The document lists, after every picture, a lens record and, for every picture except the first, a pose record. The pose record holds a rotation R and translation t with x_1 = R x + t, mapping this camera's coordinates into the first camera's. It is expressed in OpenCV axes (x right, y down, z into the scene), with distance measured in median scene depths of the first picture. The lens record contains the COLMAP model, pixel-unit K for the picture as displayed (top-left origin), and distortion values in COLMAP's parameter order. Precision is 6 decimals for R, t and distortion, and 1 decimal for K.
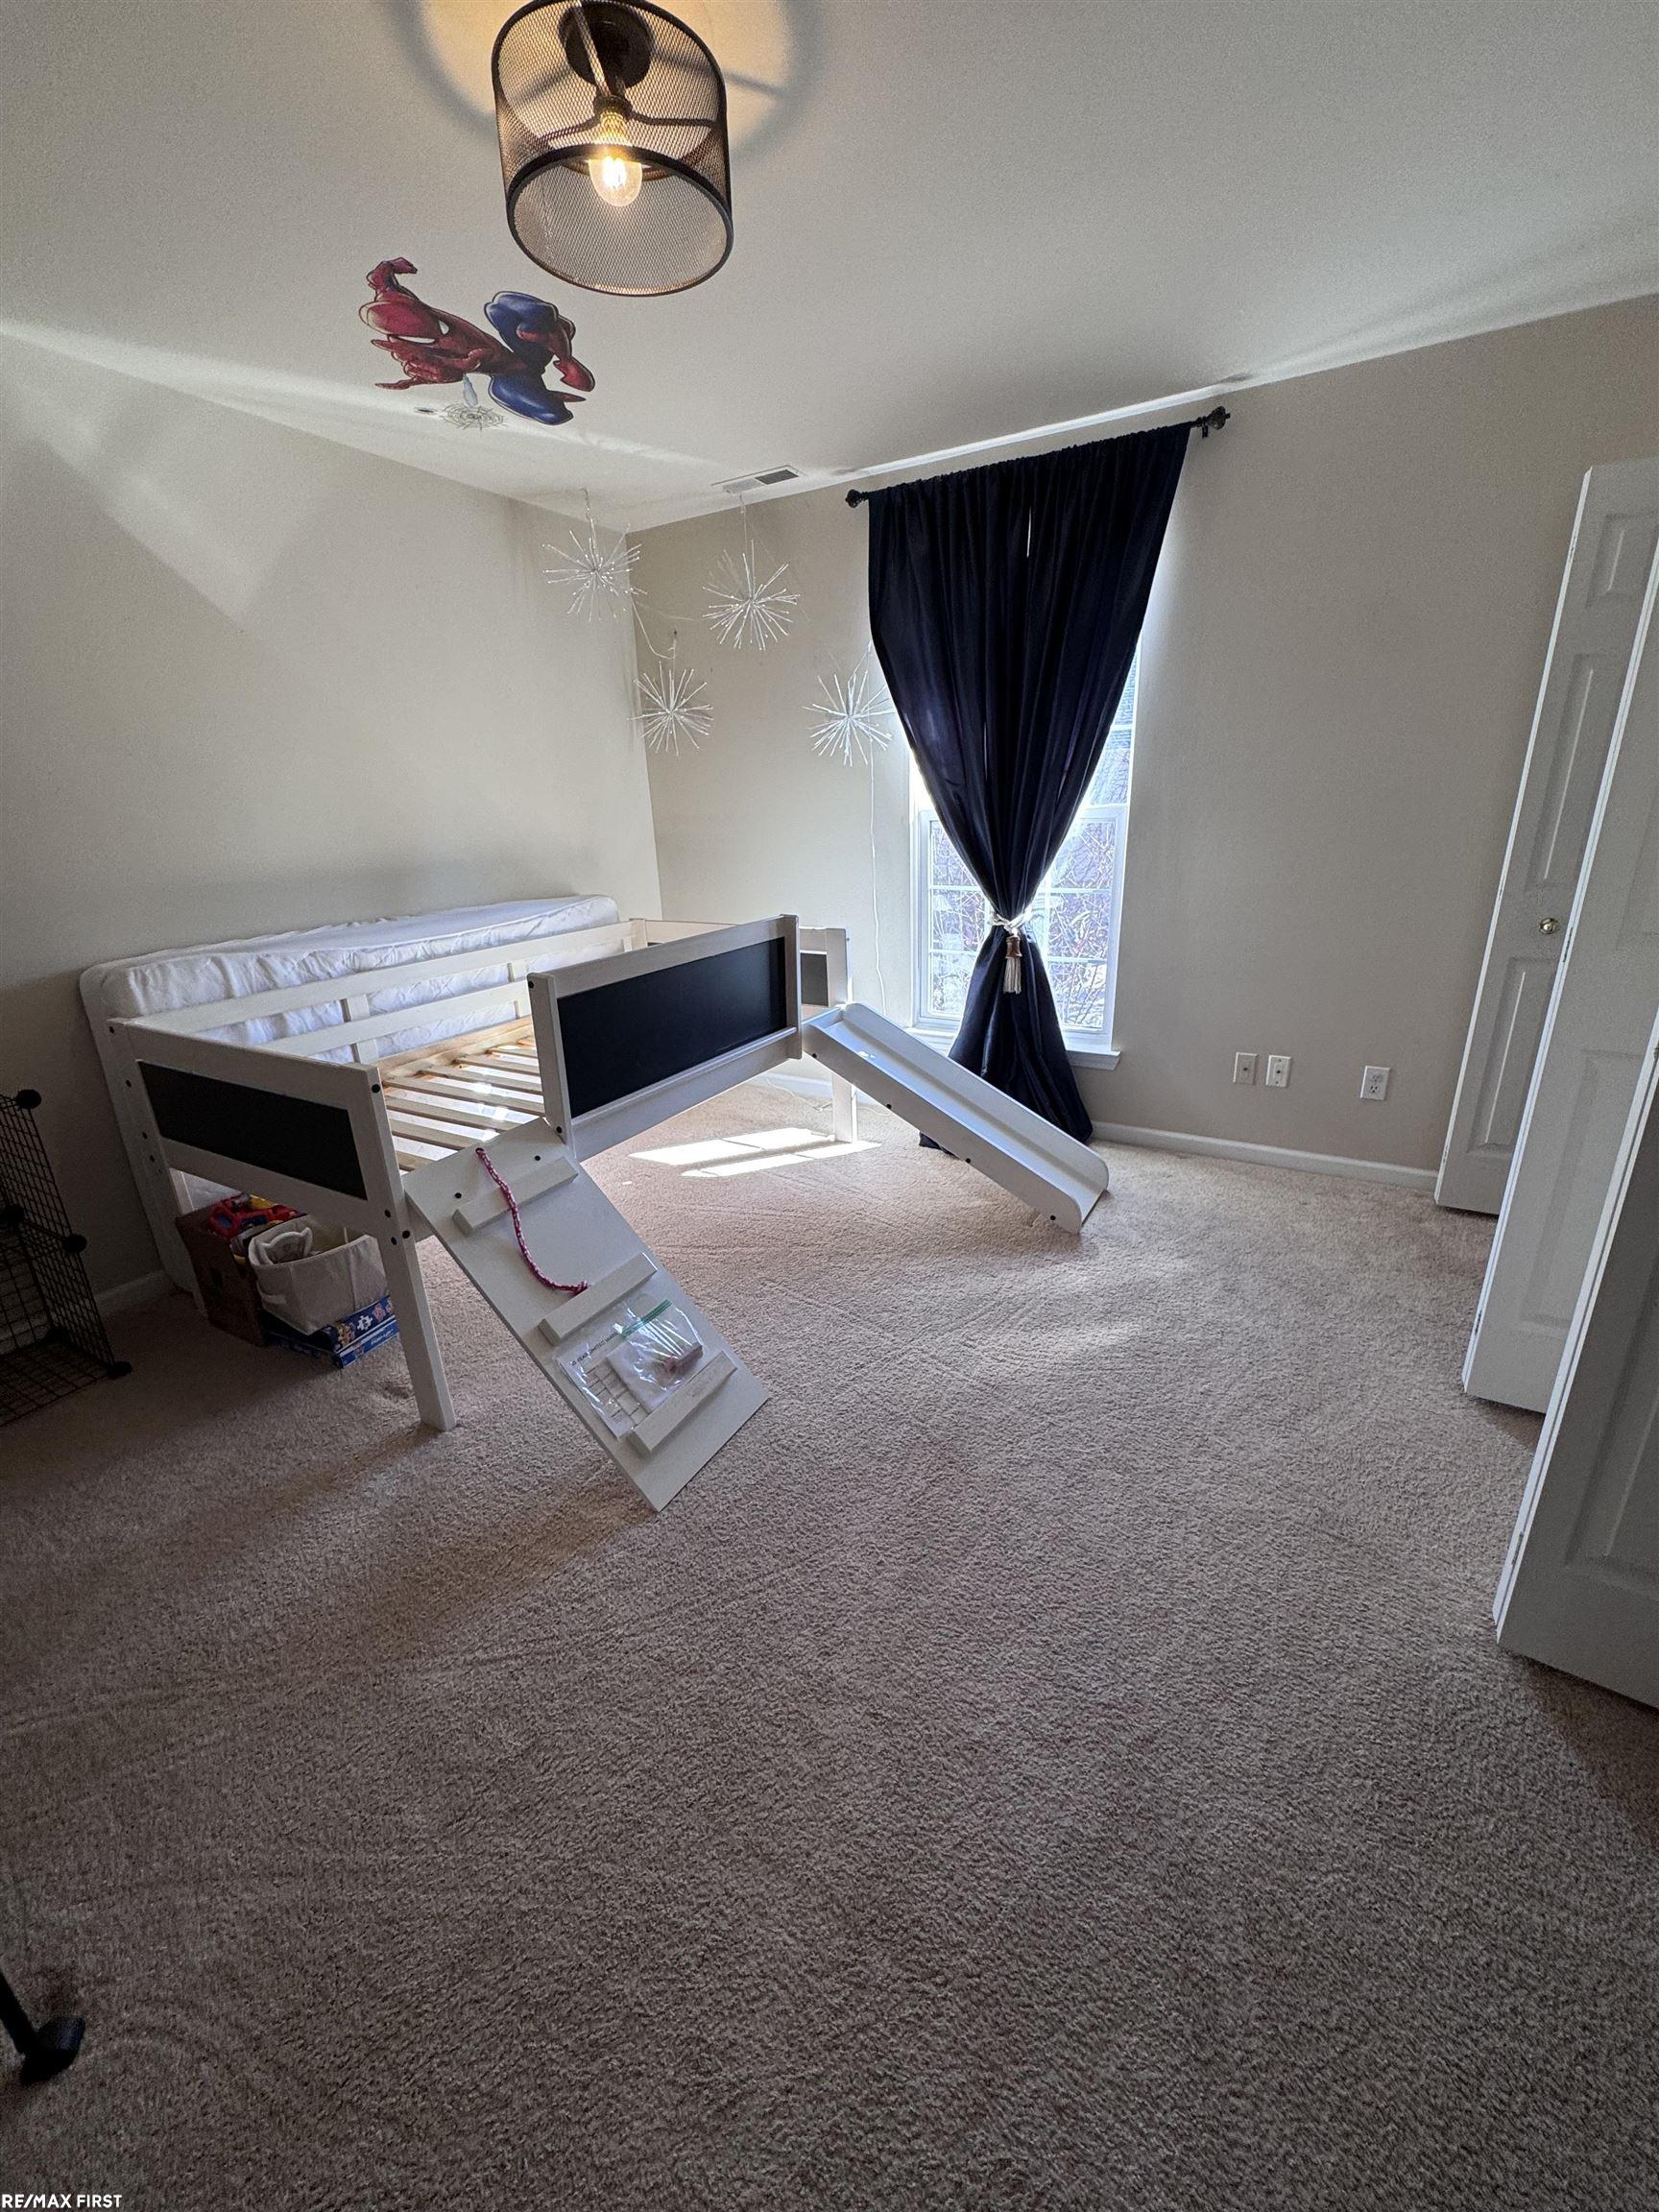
lens RADIAL K [[889.0, 0, 827.8], [0, 889.0, 1100.6], [0, 0, 1]] dist [0.000058, 0.000359]
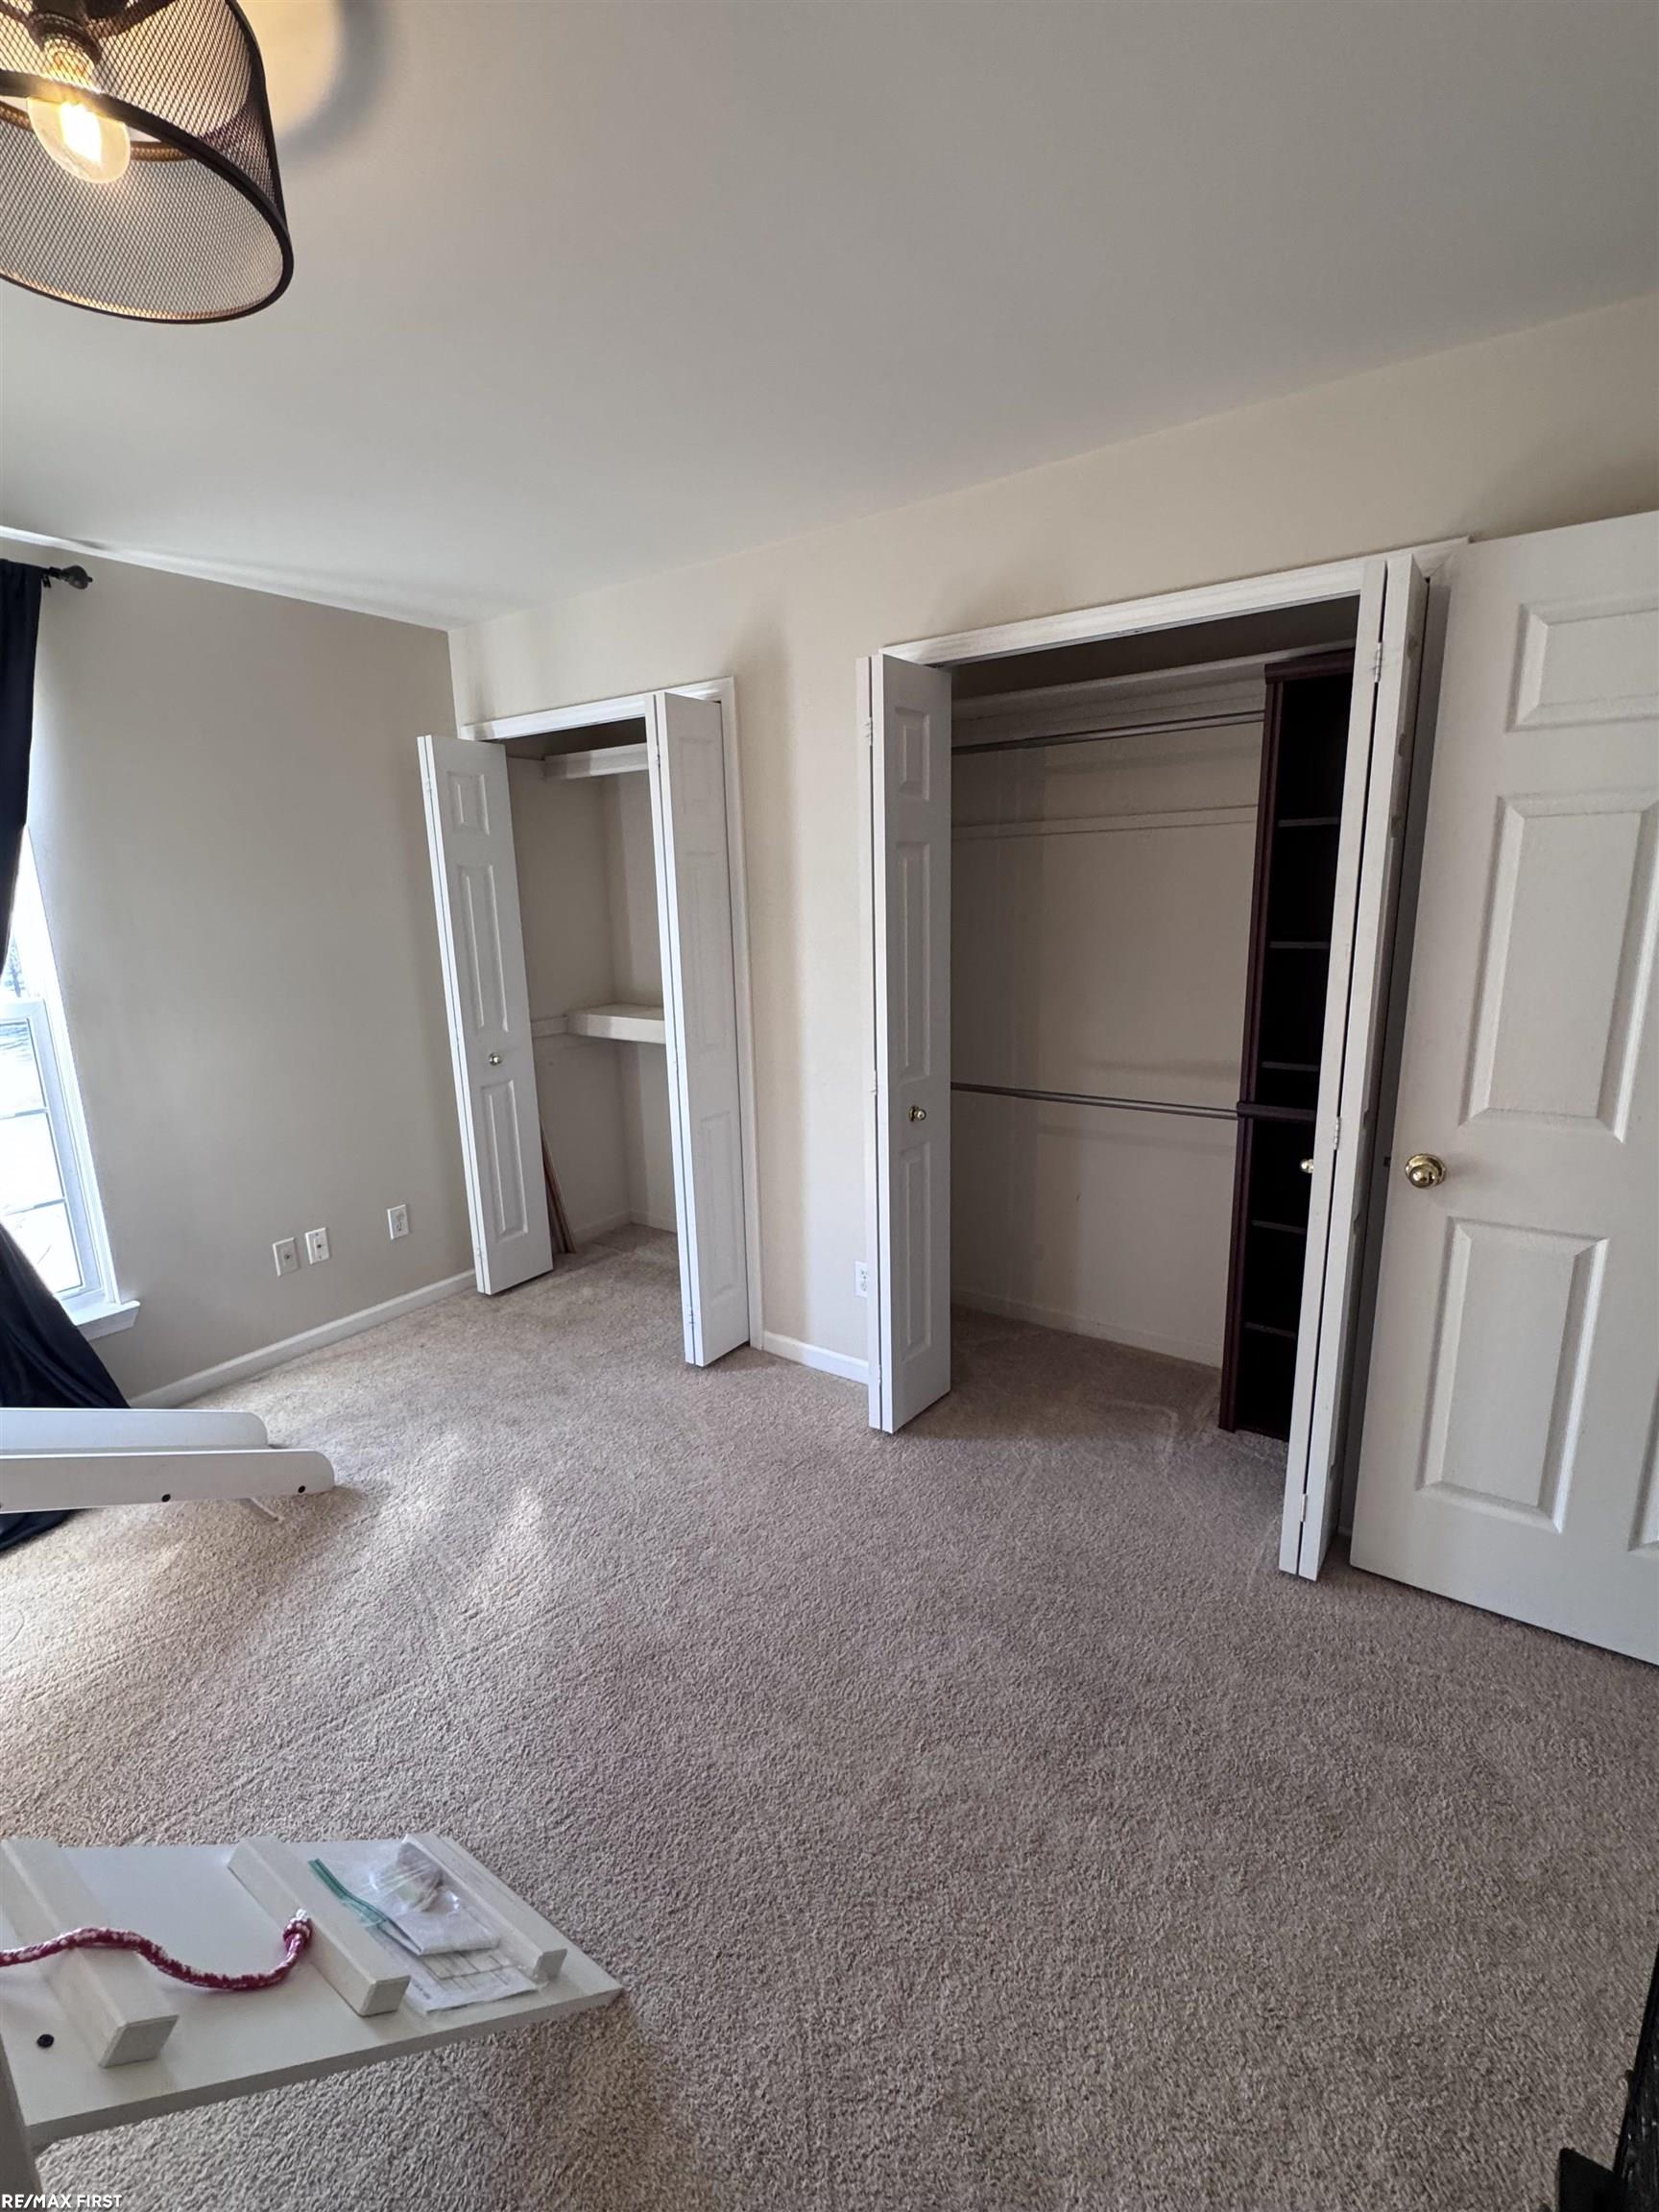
lens RADIAL K [[972.9, 0, 828.1], [0, 972.9, 1105.9], [0, 0, 1]] dist [0.001424, -0.000909]
pose [[0.086801, -0.192844, 0.977383, -0.506731], [0.344369, 0.926414, 0.152204, -0.162386], [-0.934813, 0.323369, 0.146823, 0.313731]]
